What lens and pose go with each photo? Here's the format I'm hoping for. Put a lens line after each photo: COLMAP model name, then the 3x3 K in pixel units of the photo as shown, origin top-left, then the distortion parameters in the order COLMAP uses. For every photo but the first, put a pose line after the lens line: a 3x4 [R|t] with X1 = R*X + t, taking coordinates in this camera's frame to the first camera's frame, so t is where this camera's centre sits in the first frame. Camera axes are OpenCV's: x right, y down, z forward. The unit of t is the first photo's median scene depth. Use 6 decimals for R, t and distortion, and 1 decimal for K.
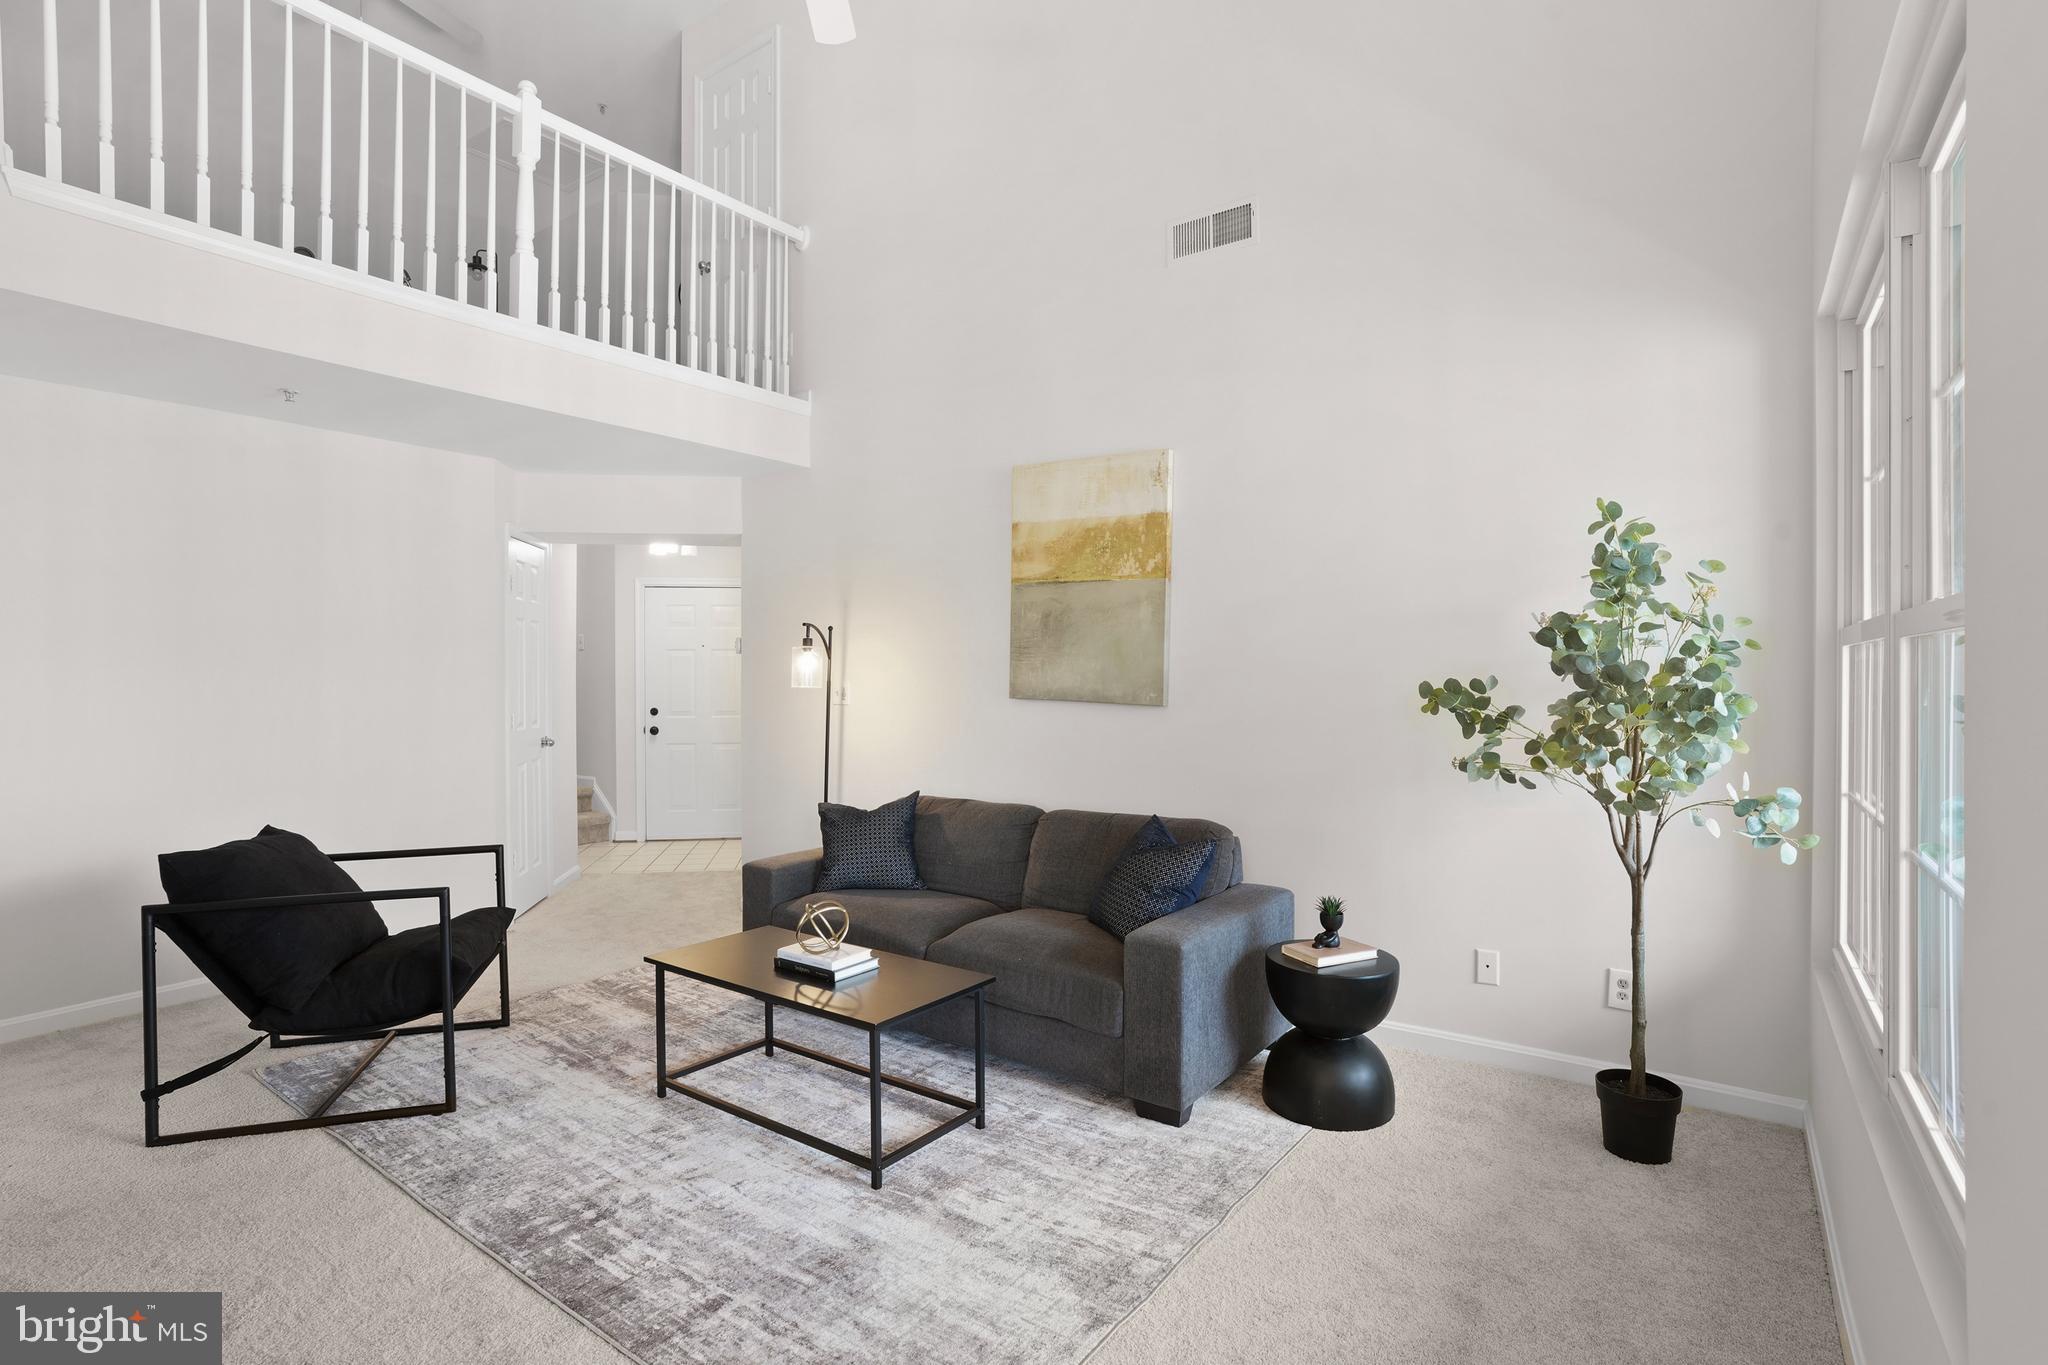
lens RADIAL K [[998.5, 0, 1013.0], [0, 998.5, 673.4], [0, 0, 1]] dist [-0.050511, 0.027317]
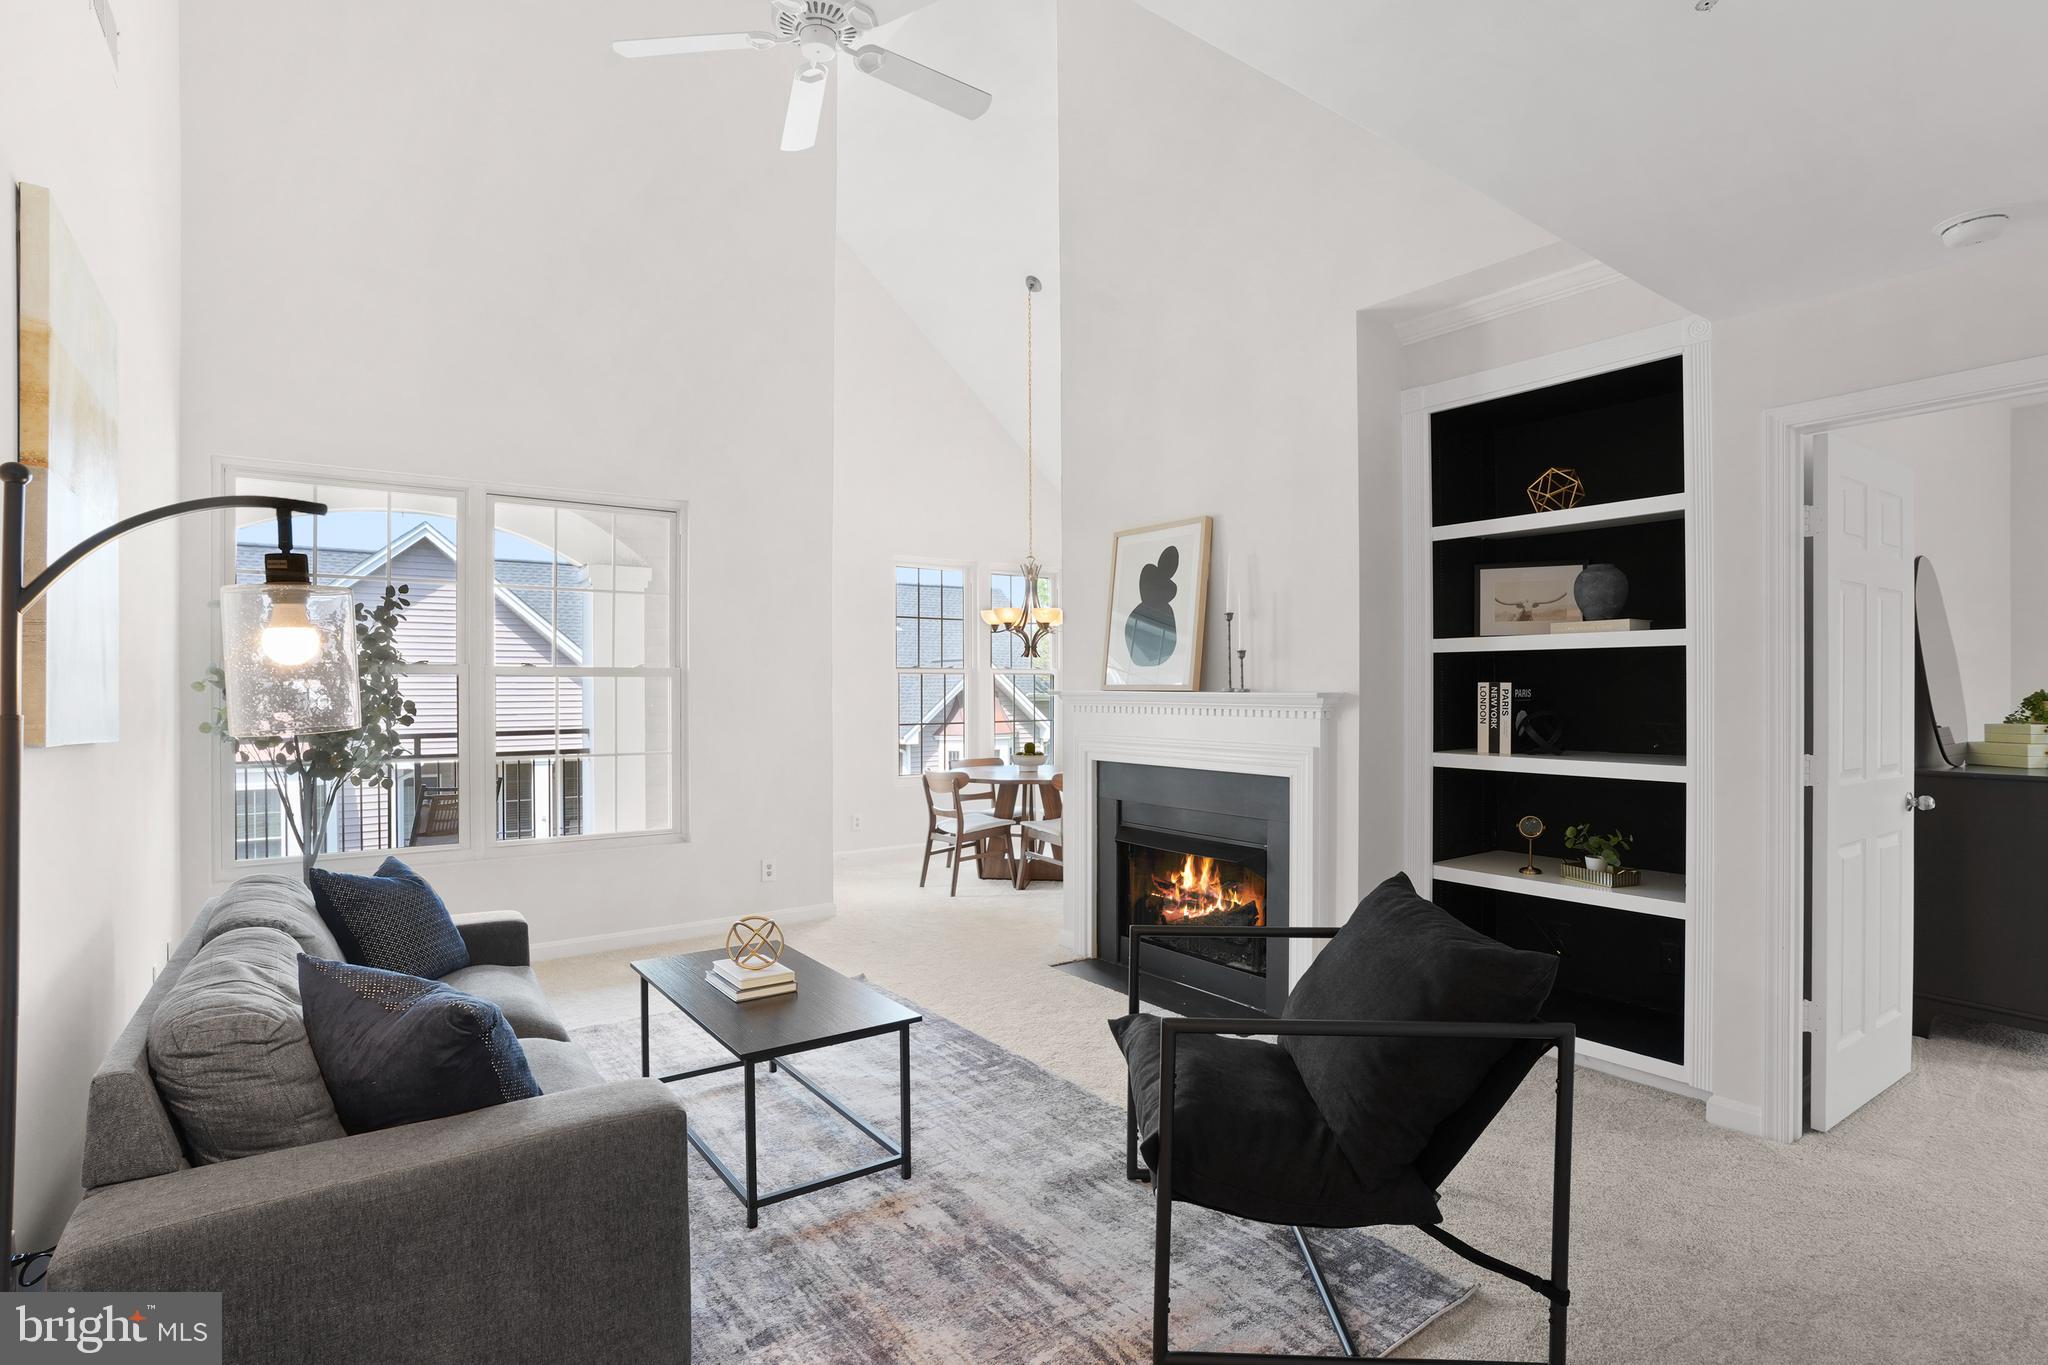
lens RADIAL K [[963.7, 0, 1018.9], [0, 963.7, 685.9], [0, 0, 1]] dist [-0.028544, 0.000372]
pose [[-0.952580, 0.002226, 0.304281, -0.575709], [0.001883, 0.999997, -0.001420, 0.002732], [-0.304283, -0.000780, -0.952581, 1.442122]]
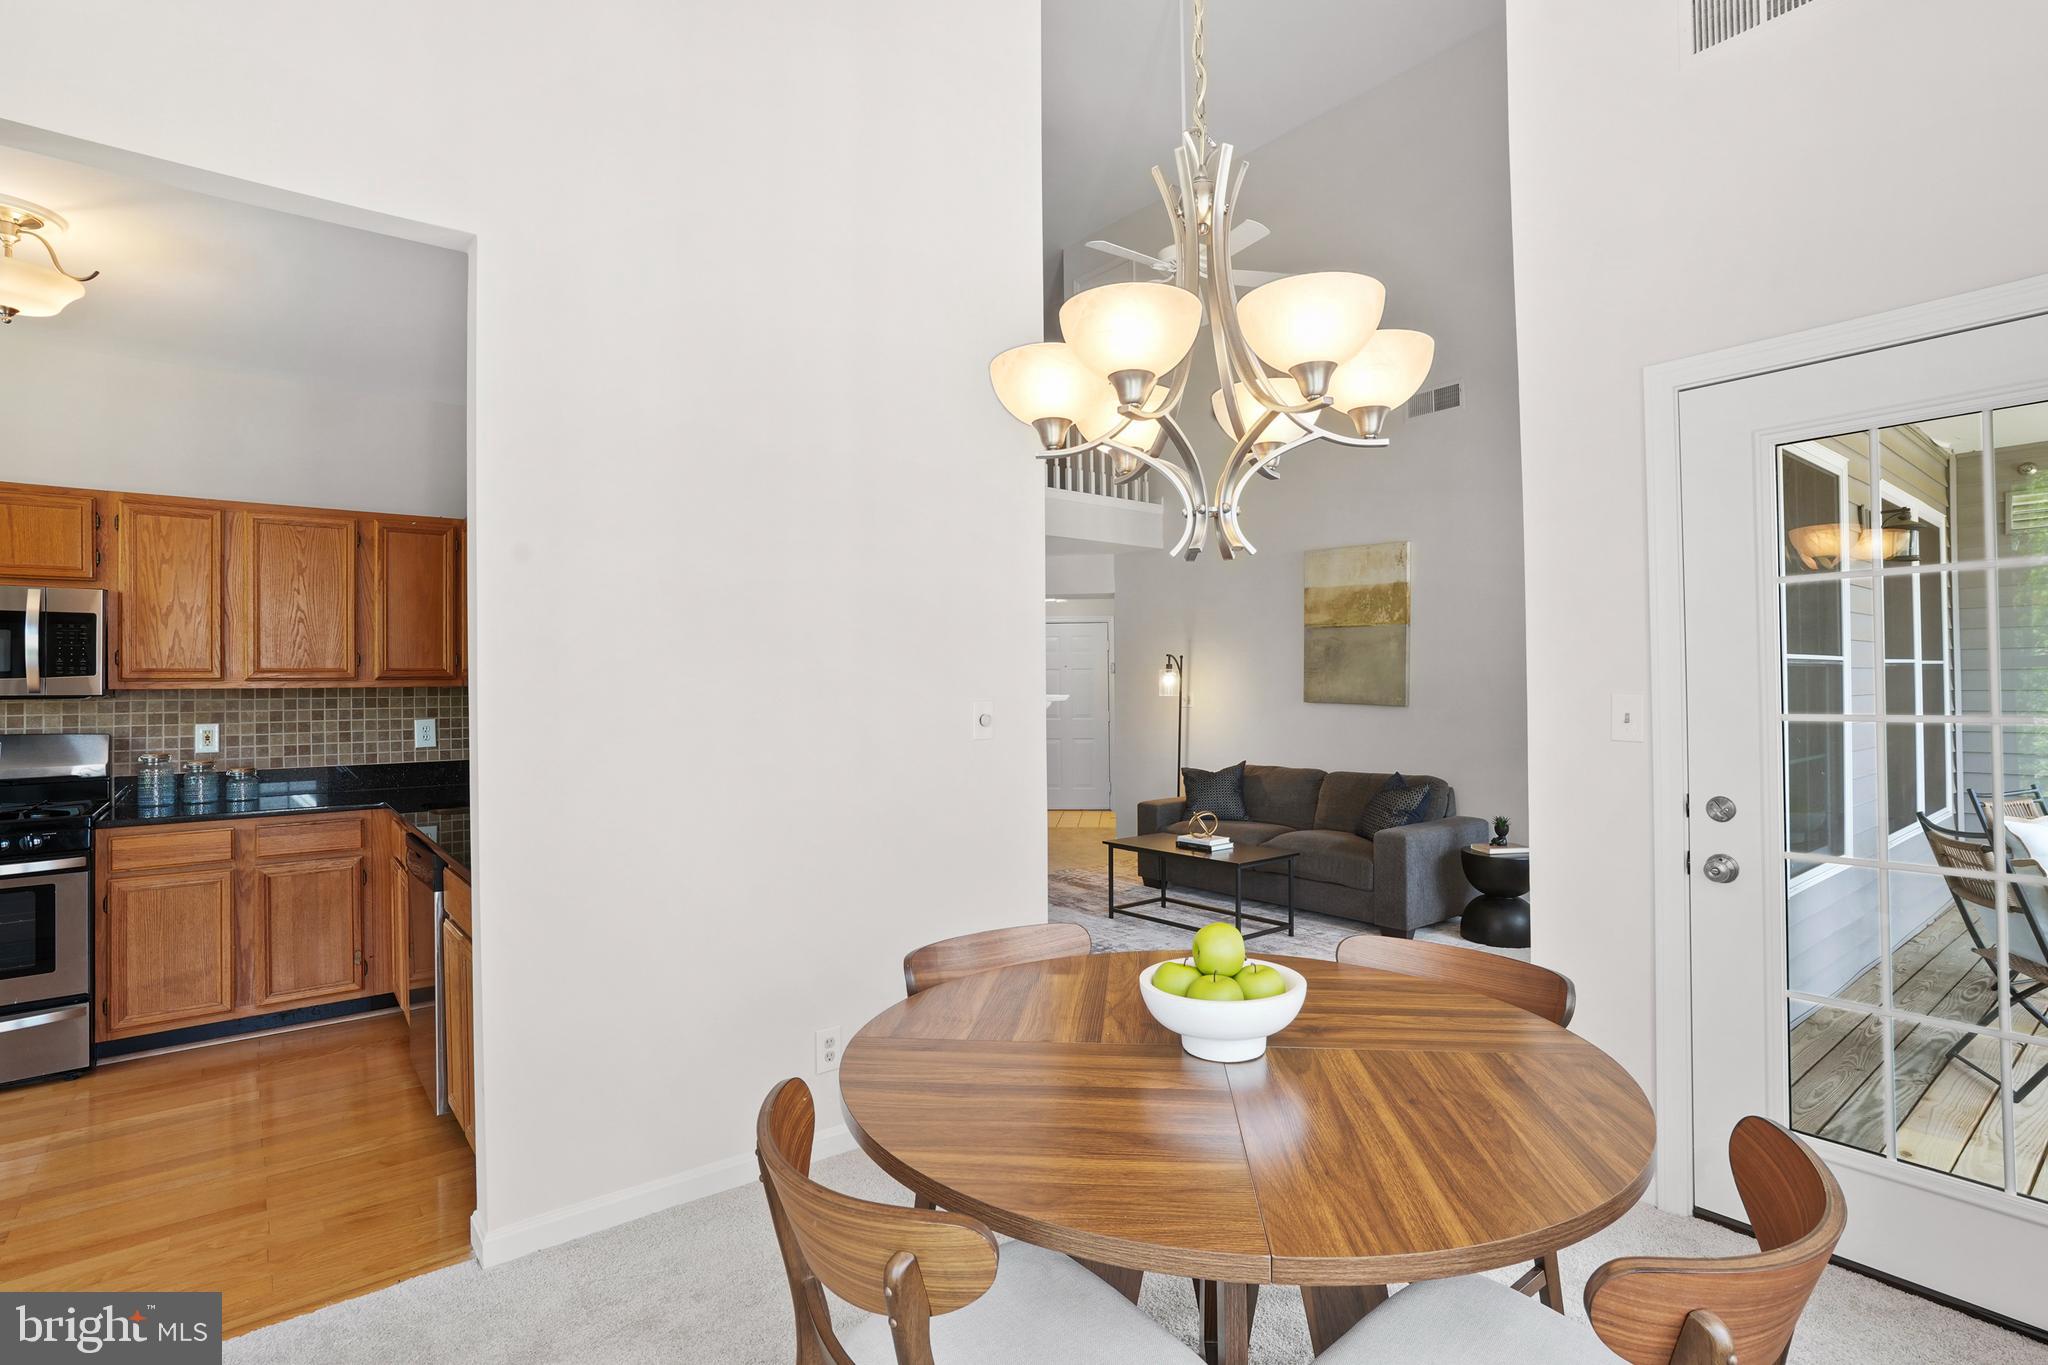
lens RADIAL K [[998.5, 0, 1013.0], [0, 998.5, 673.4], [0, 0, 1]] dist [-0.050511, 0.027317]
pose [[0.960571, -0.011652, -0.277791, -0.008988], [0.009313, 0.999909, -0.009737, -0.009210], [0.277879, 0.006766, 0.960592, -0.681389]]
